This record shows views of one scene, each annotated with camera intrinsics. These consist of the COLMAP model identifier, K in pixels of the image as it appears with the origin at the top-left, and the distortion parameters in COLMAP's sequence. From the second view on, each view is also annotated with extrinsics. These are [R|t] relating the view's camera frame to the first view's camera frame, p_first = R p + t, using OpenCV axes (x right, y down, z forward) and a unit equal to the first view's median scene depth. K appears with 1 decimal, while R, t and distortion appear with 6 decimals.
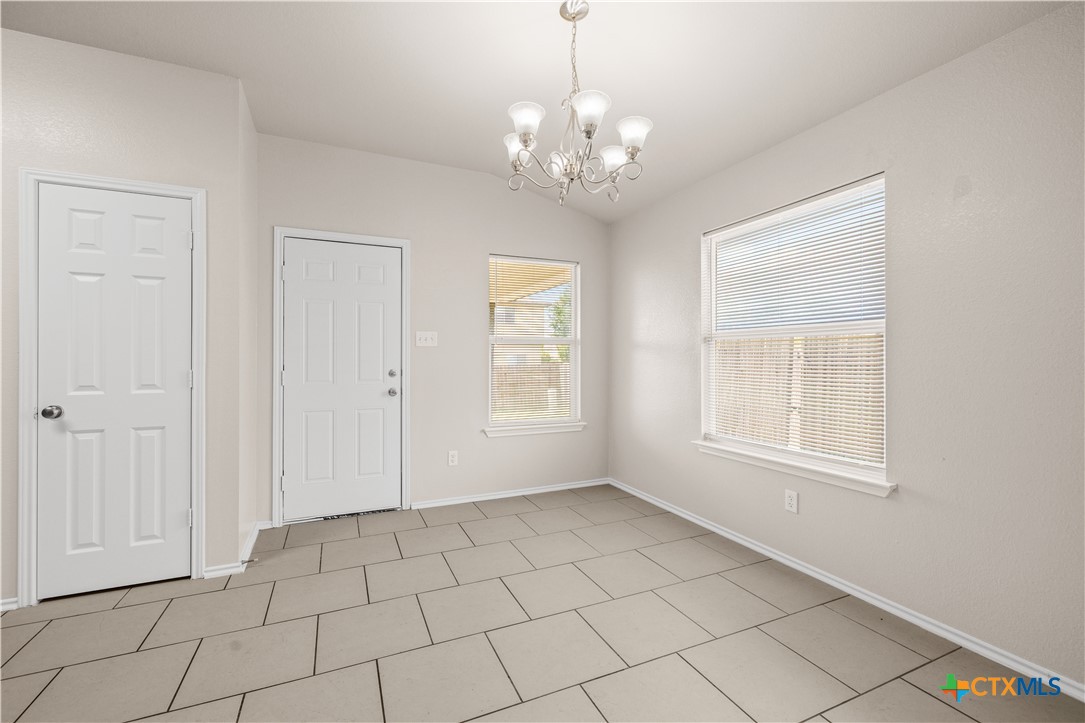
lens RADIAL K [[450.2, 0, 534.5], [0, 450.2, 356.7], [0, 0, 1]] dist [-0.016297, -0.000202]
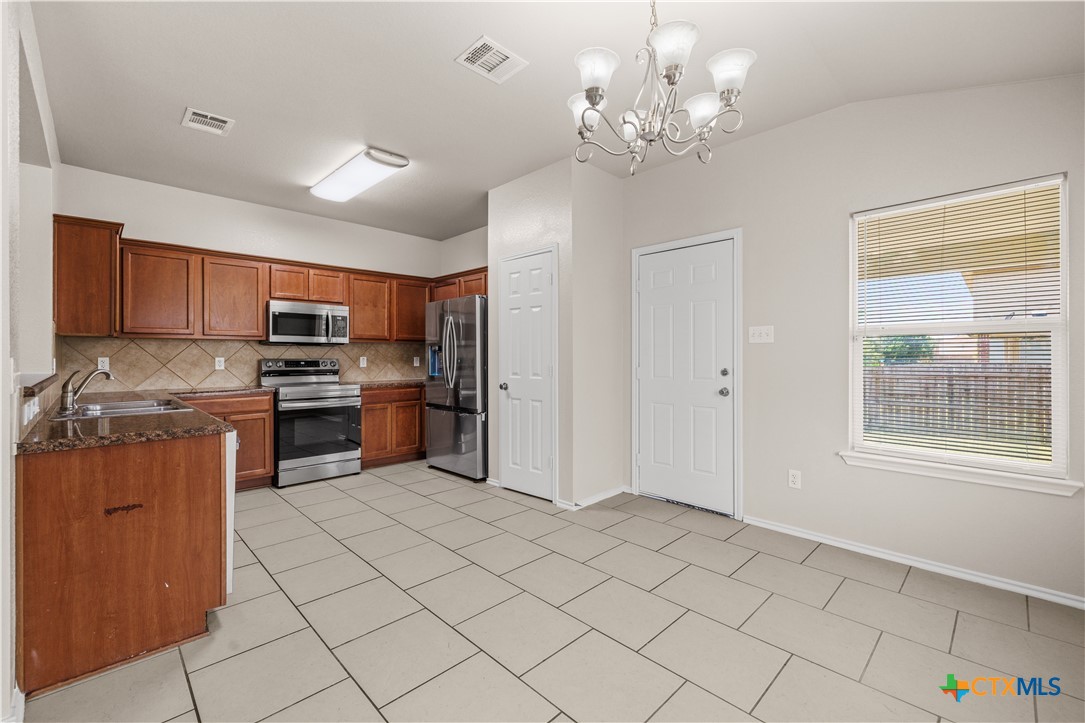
lens RADIAL K [[456.3, 0, 540.6], [0, 456.3, 354.5], [0, 0, 1]] dist [0.000878, 0.000042]
pose [[0.344100, -0.002057, -0.938931, 0.493930], [0.007832, 0.999969, 0.000679, -0.005042], [0.938900, -0.007588, 0.344106, 0.319302]]
